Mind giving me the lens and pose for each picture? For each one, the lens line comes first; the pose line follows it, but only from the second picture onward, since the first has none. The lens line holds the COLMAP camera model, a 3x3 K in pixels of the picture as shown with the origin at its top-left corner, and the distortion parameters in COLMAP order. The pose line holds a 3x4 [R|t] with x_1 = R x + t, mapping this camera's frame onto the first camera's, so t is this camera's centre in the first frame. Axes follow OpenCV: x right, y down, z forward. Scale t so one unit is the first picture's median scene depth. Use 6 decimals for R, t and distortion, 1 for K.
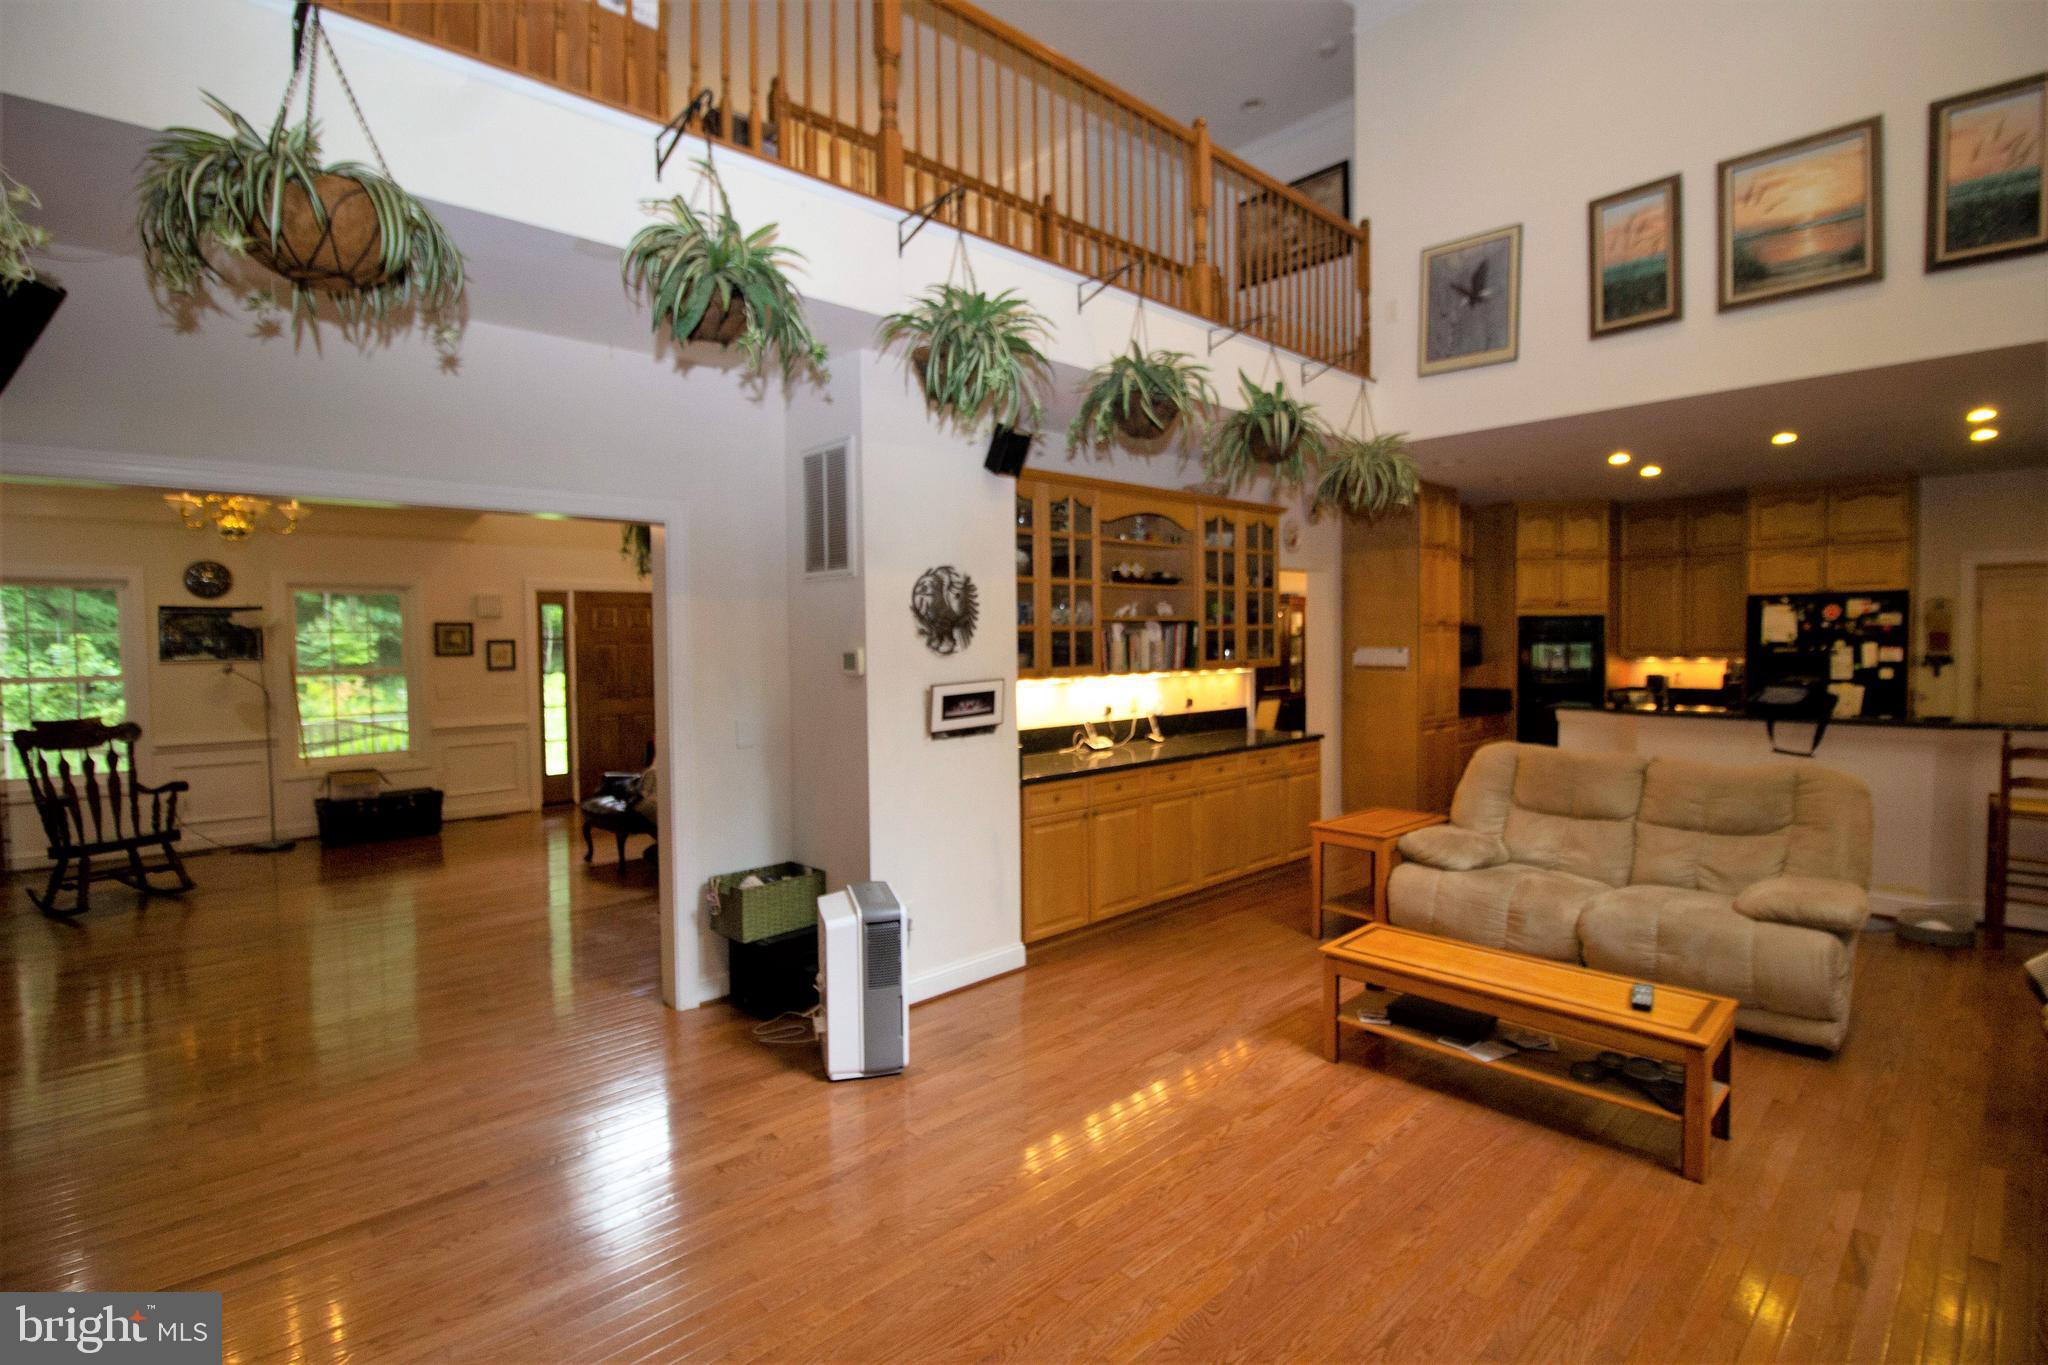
lens RADIAL K [[966.1, 0, 1032.3], [0, 966.1, 671.9], [0, 0, 1]] dist [-0.025000, -0.000832]
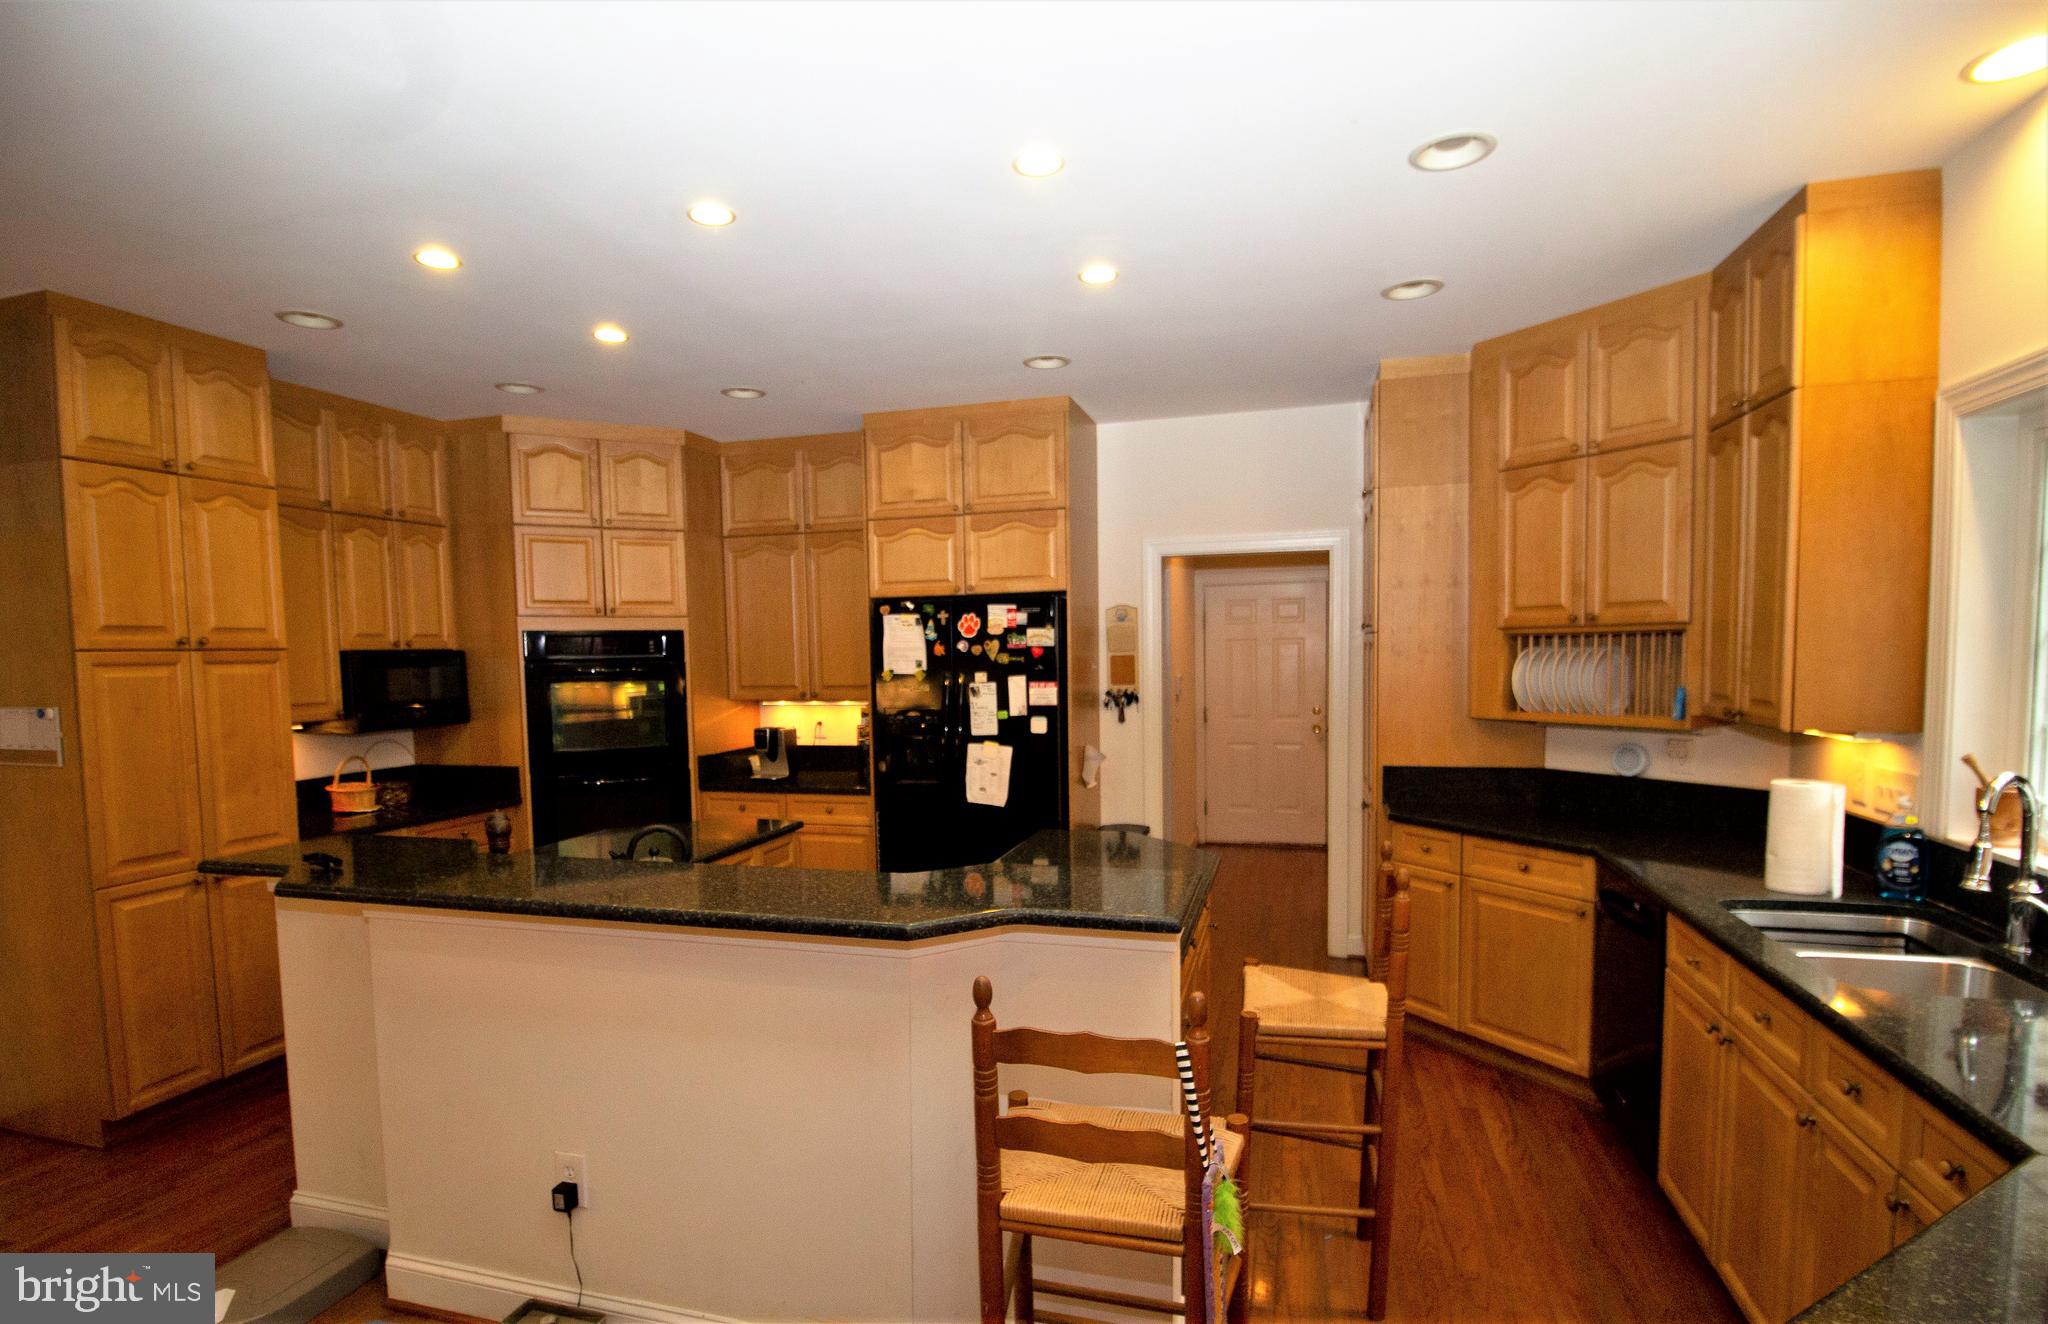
lens RADIAL K [[963.5, 0, 1034.7], [0, 963.5, 701.6], [0, 0, 1]] dist [-0.001314, -0.000016]
pose [[0.861311, -0.034639, 0.506895, 0.558040], [0.026641, 0.999380, 0.023024, -0.027079], [-0.507379, -0.006326, 0.861700, 0.440853]]
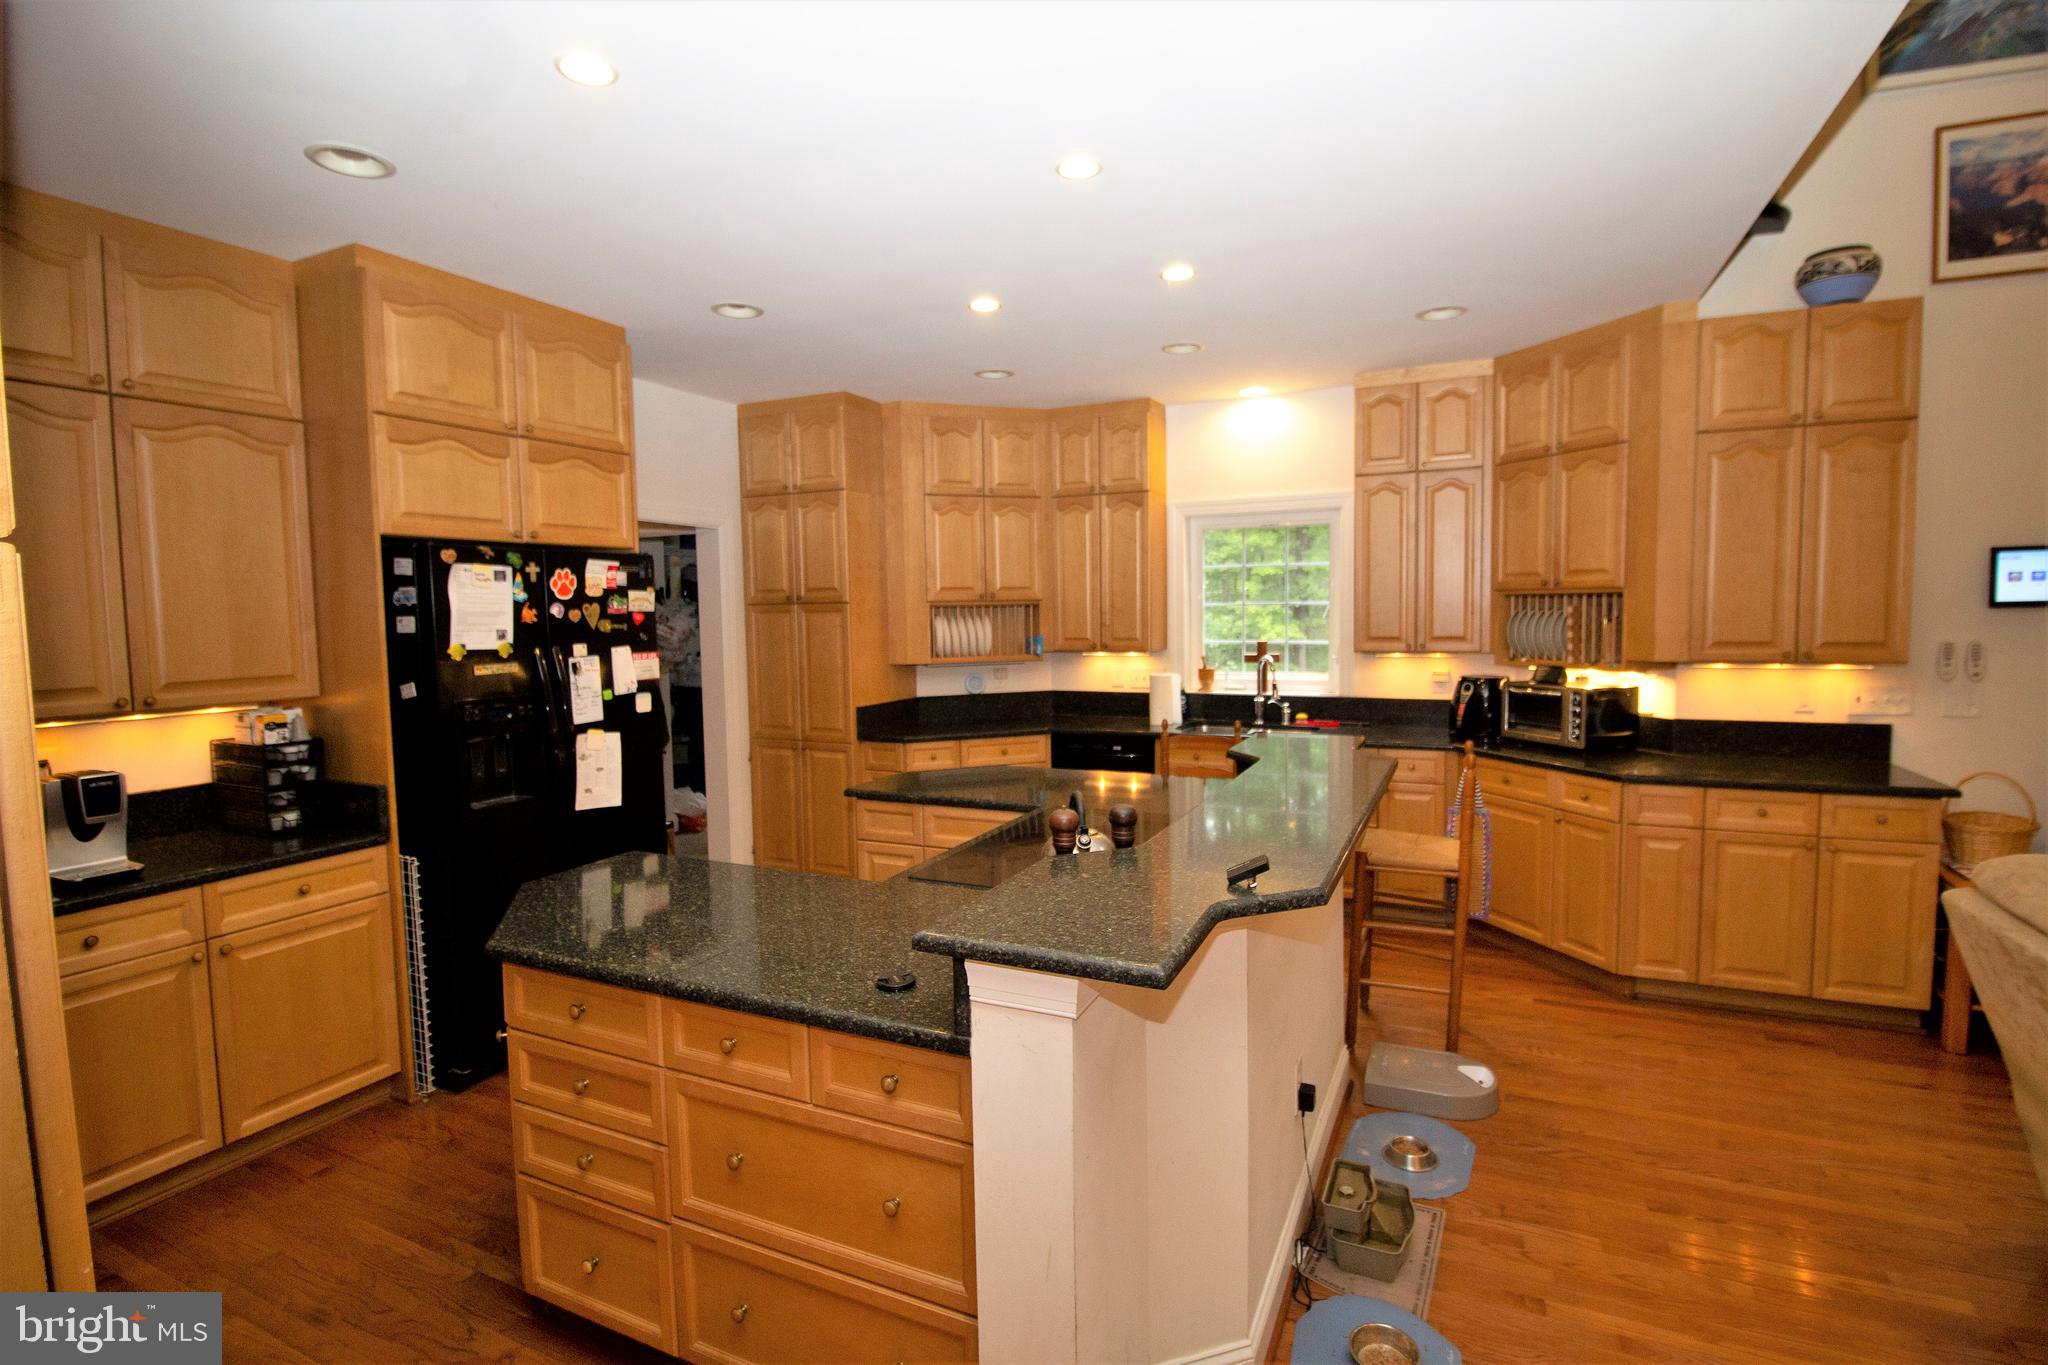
lens RADIAL K [[966.1, 0, 1026.0], [0, 966.1, 679.4], [0, 0, 1]] dist [-0.025000, -0.000832]
pose [[-0.351861, -0.047187, 0.934862, 0.308509], [0.057164, 0.995781, 0.071777, -0.036564], [-0.934305, 0.078696, -0.347679, 0.944989]]
